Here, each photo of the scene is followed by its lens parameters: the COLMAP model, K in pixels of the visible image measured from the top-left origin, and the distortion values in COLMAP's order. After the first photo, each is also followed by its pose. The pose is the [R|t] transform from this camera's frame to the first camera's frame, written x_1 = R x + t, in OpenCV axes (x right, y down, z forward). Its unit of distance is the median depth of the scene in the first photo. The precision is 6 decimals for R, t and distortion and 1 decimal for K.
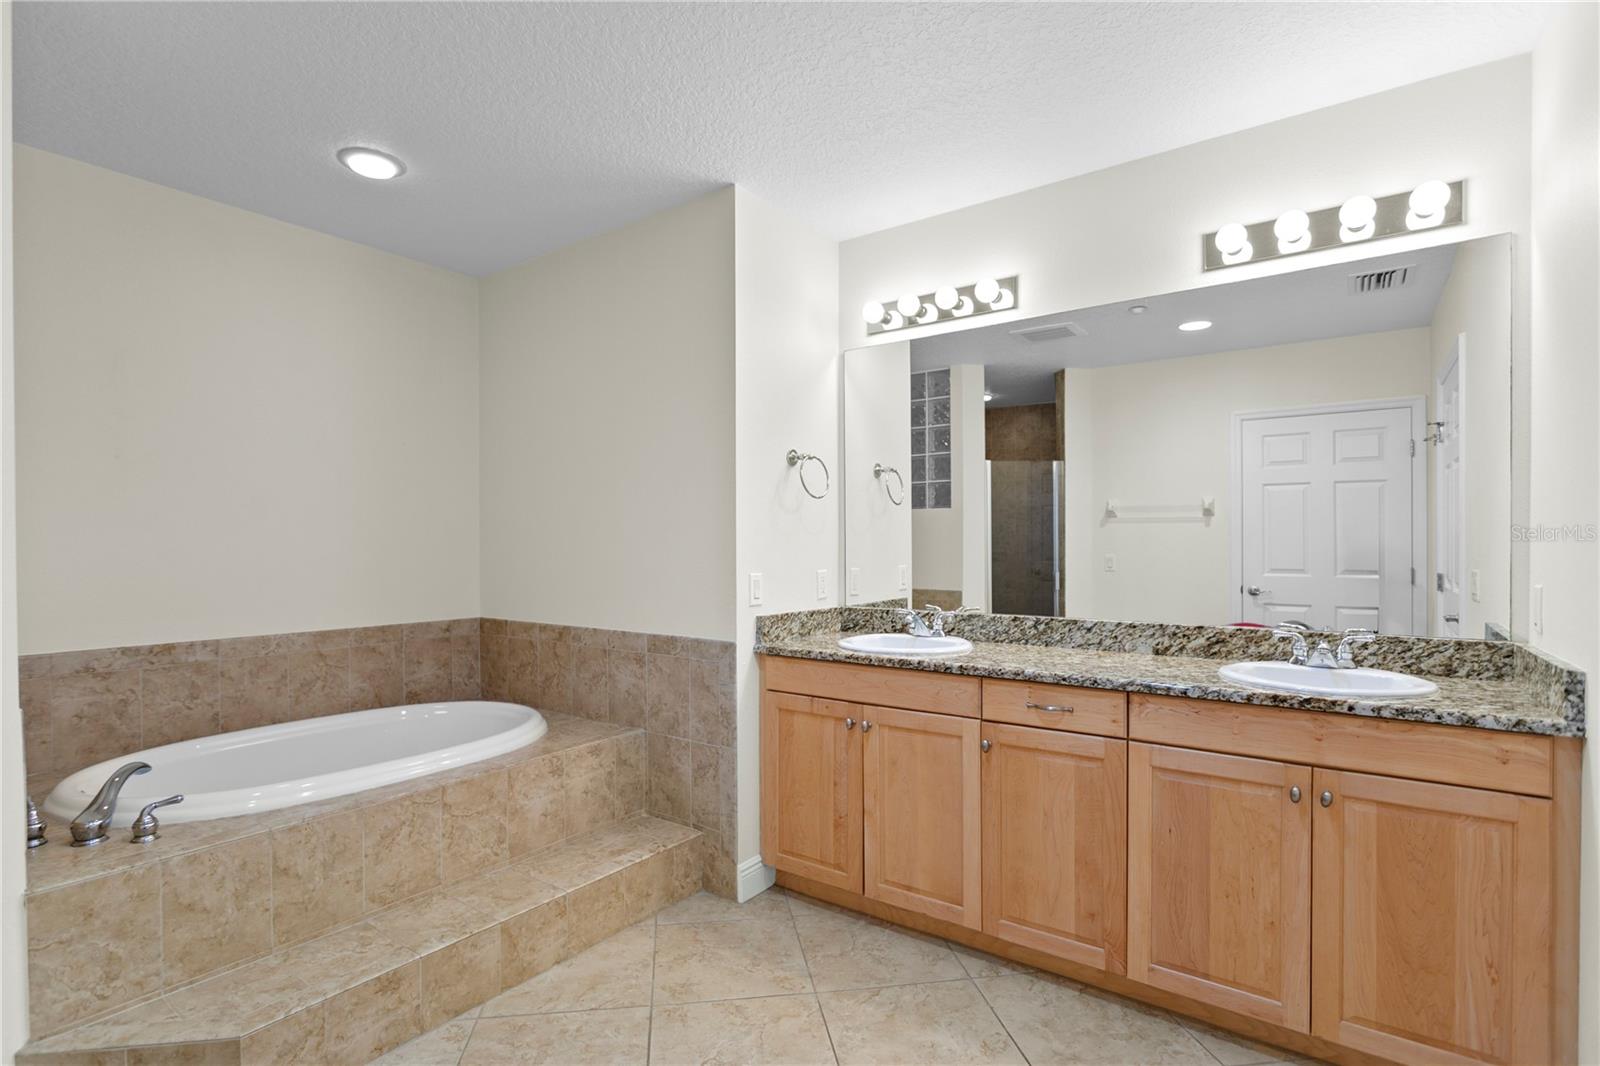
lens RADIAL K [[760.7, 0, 769.9], [0, 760.7, 548.2], [0, 0, 1]] dist [0.006998, 0.001199]
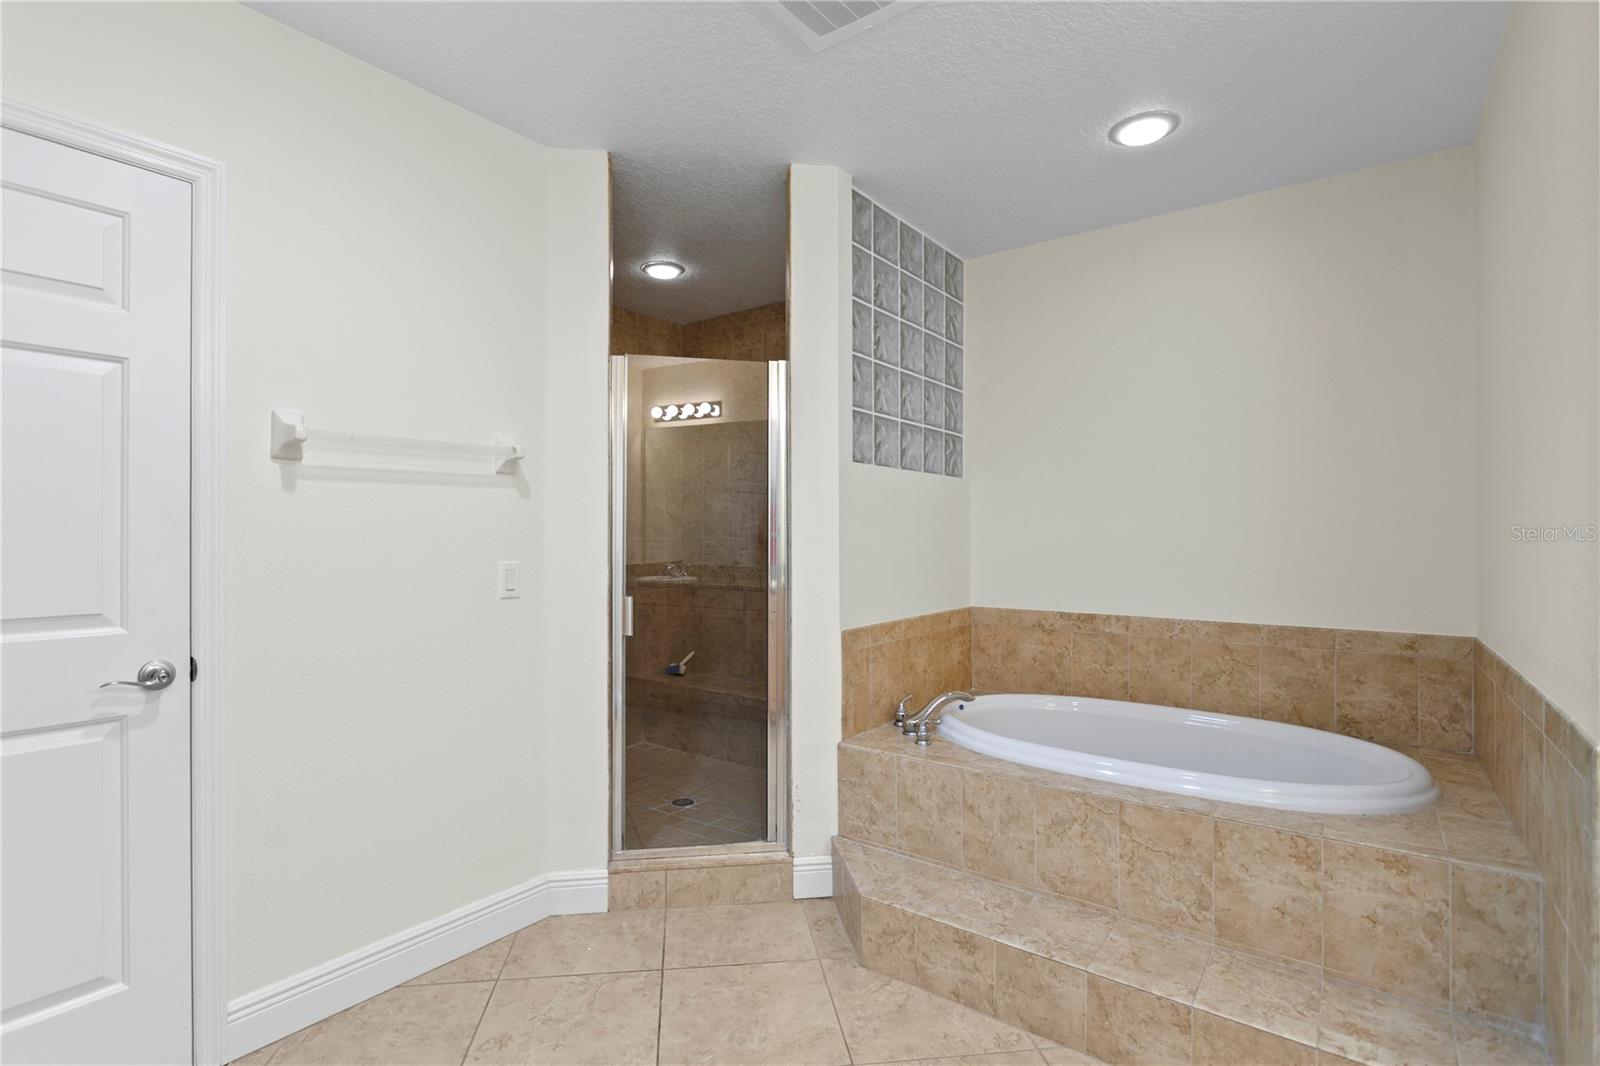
lens RADIAL K [[760.7, 0, 781.1], [0, 760.7, 530.4], [0, 0, 1]] dist [0.006998, 0.001199]
pose [[0.031047, 0.000269, -0.999518, 0.408543], [-0.005394, 0.999985, 0.000102, -0.002047], [0.999503, 0.005388, 0.031048, 0.519489]]
